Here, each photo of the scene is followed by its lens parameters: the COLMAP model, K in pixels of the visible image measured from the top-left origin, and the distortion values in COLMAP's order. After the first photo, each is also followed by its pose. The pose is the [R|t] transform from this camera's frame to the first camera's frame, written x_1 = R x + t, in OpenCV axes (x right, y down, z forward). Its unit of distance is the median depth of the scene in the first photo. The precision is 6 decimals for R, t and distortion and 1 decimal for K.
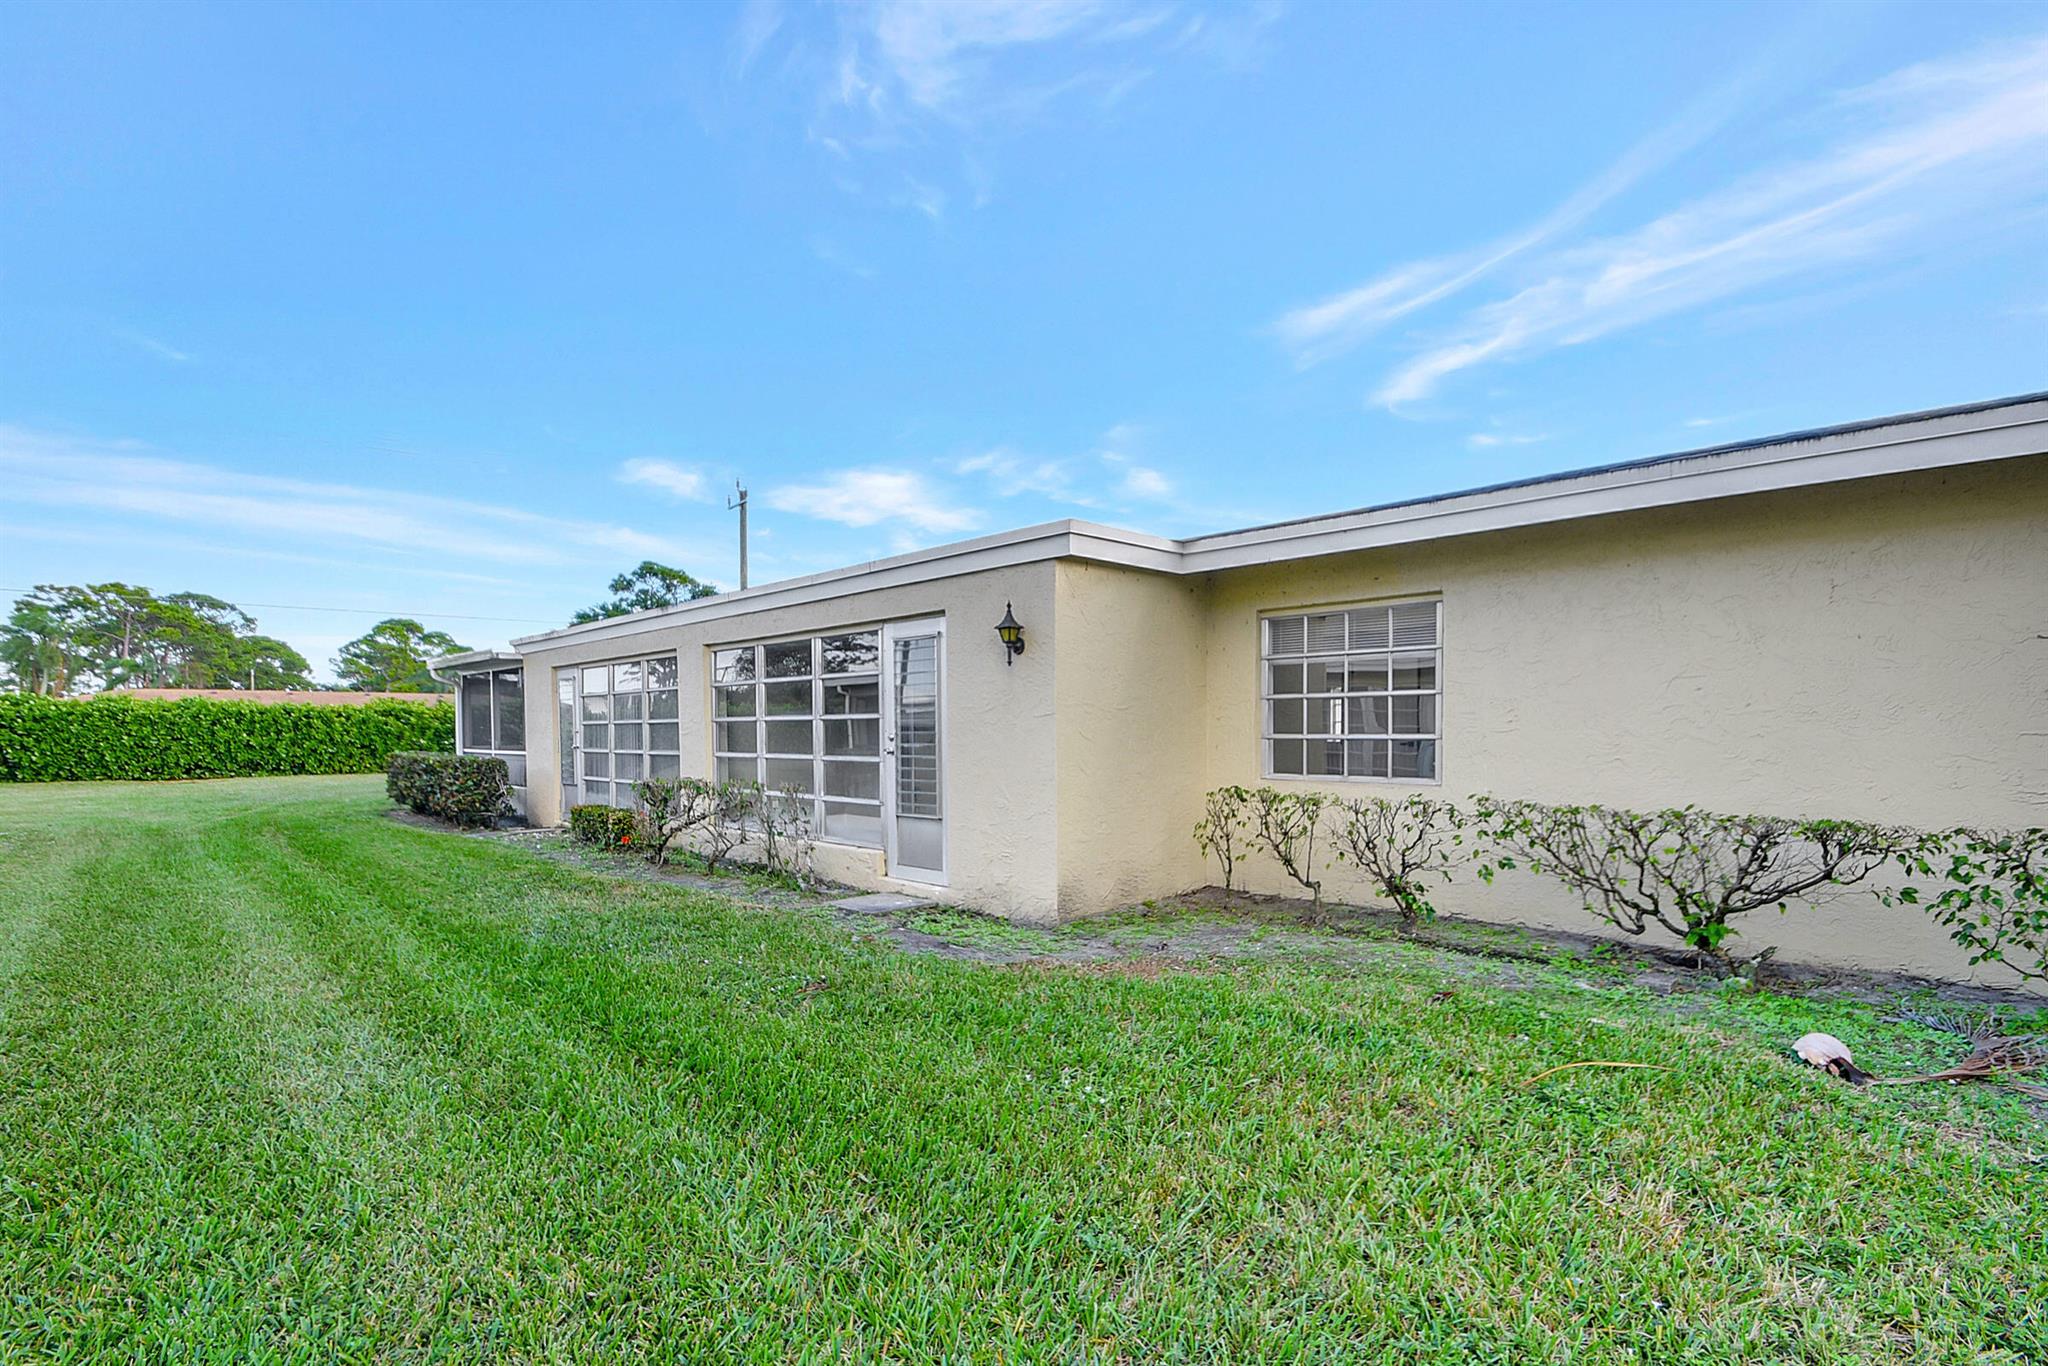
lens RADIAL K [[905.1, 0, 1018.7], [0, 905.1, 736.8], [0, 0, 1]] dist [-0.002193, -0.000643]
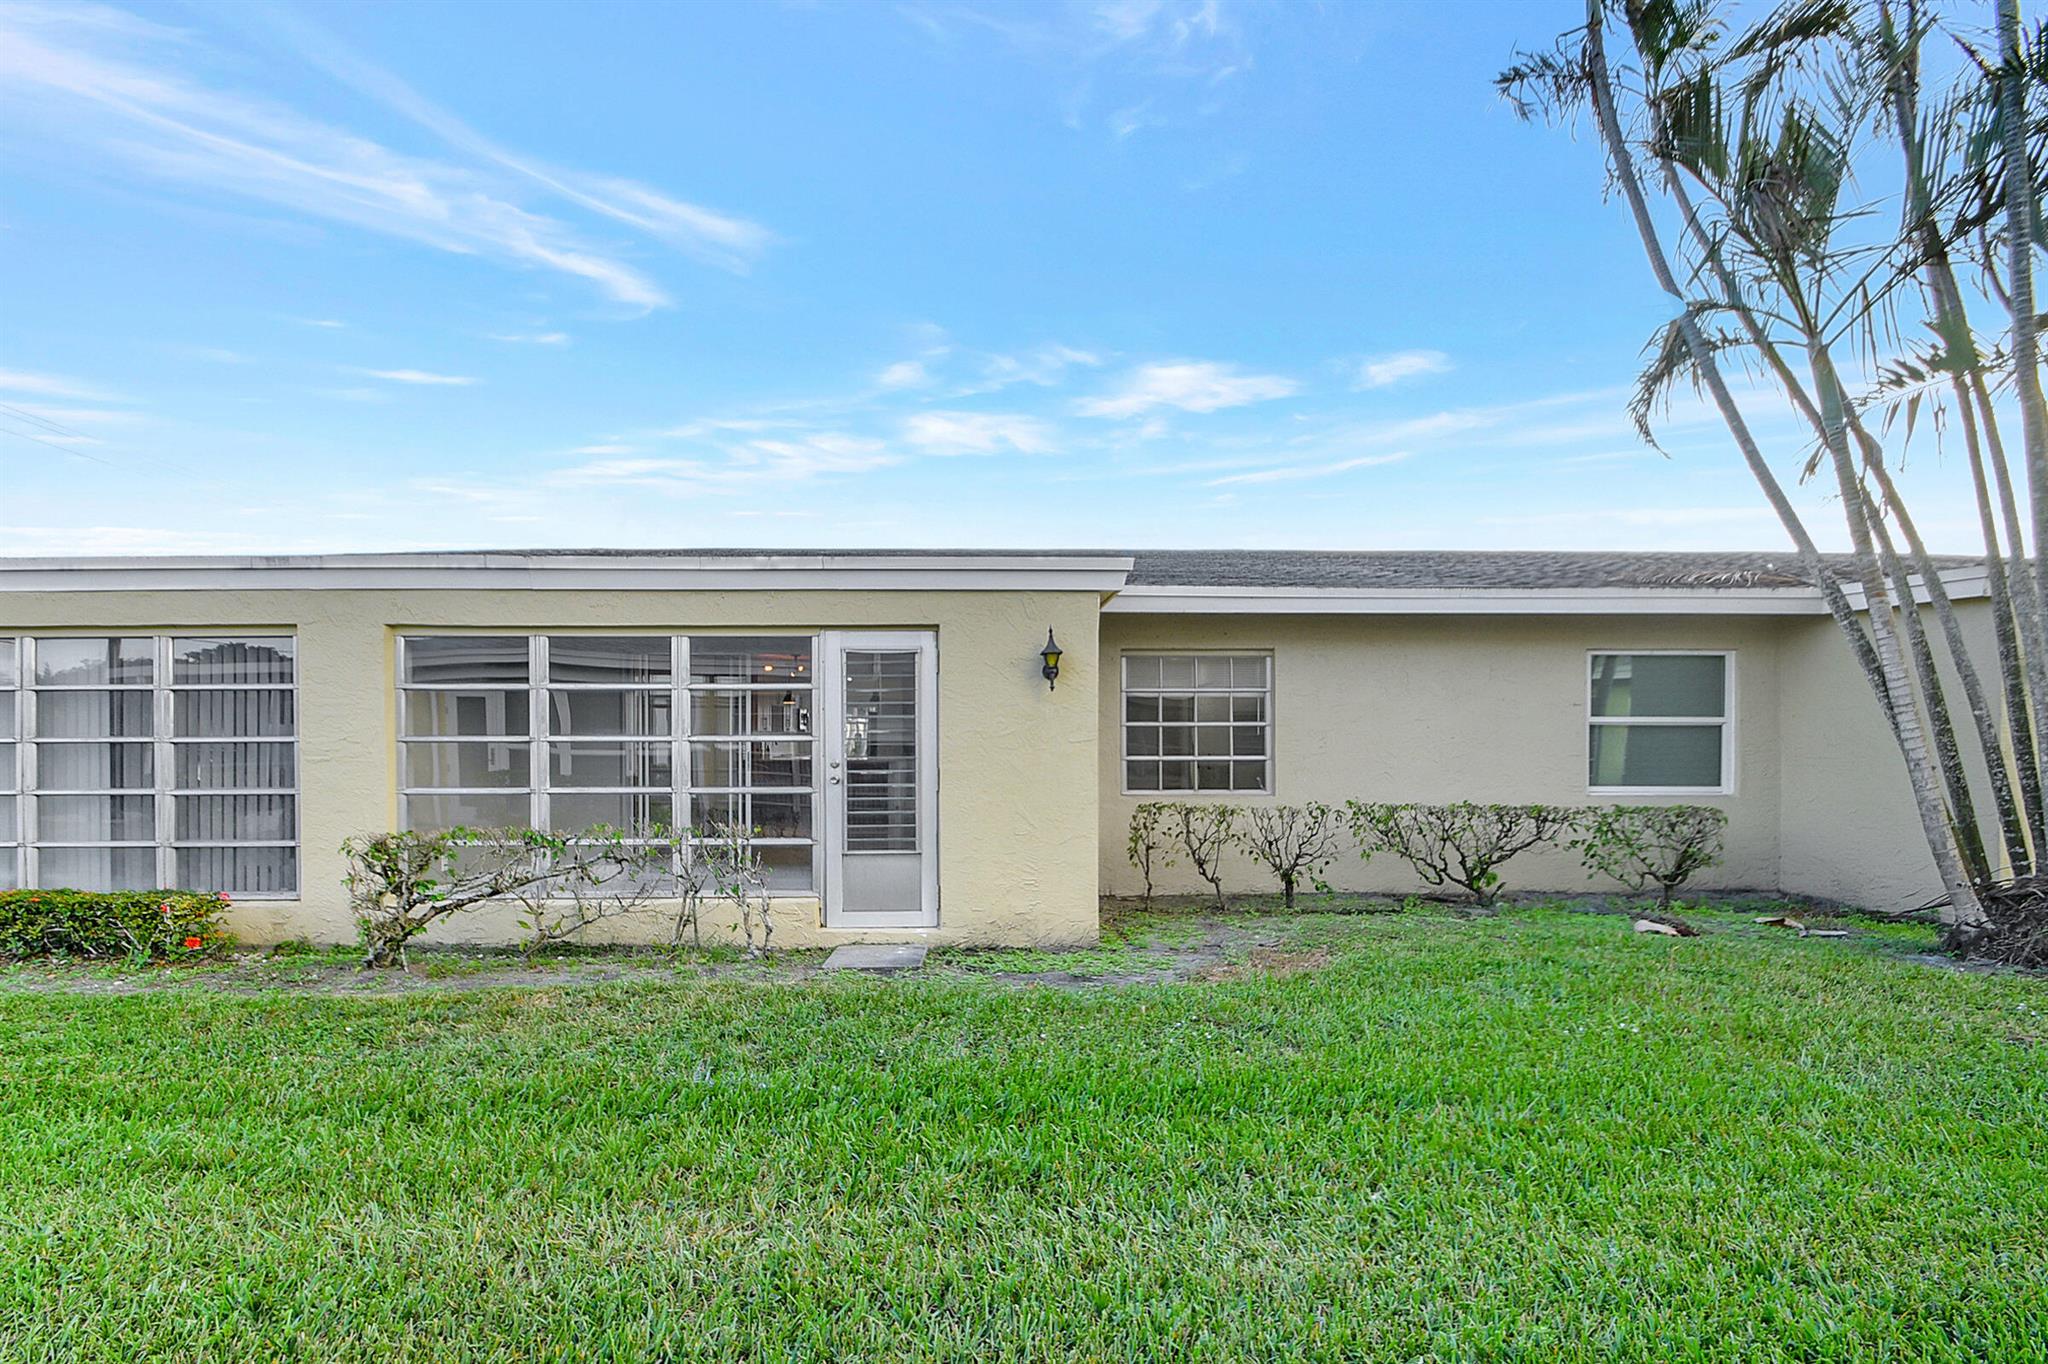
lens RADIAL K [[905.1, 0, 1018.7], [0, 905.1, 735.8], [0, 0, 1]] dist [-0.002193, -0.000643]
pose [[0.711031, 0.008819, 0.703105, -0.723857], [0.004293, 0.999848, -0.016882, -0.012183], [-0.703148, 0.015022, 0.710885, 0.313485]]
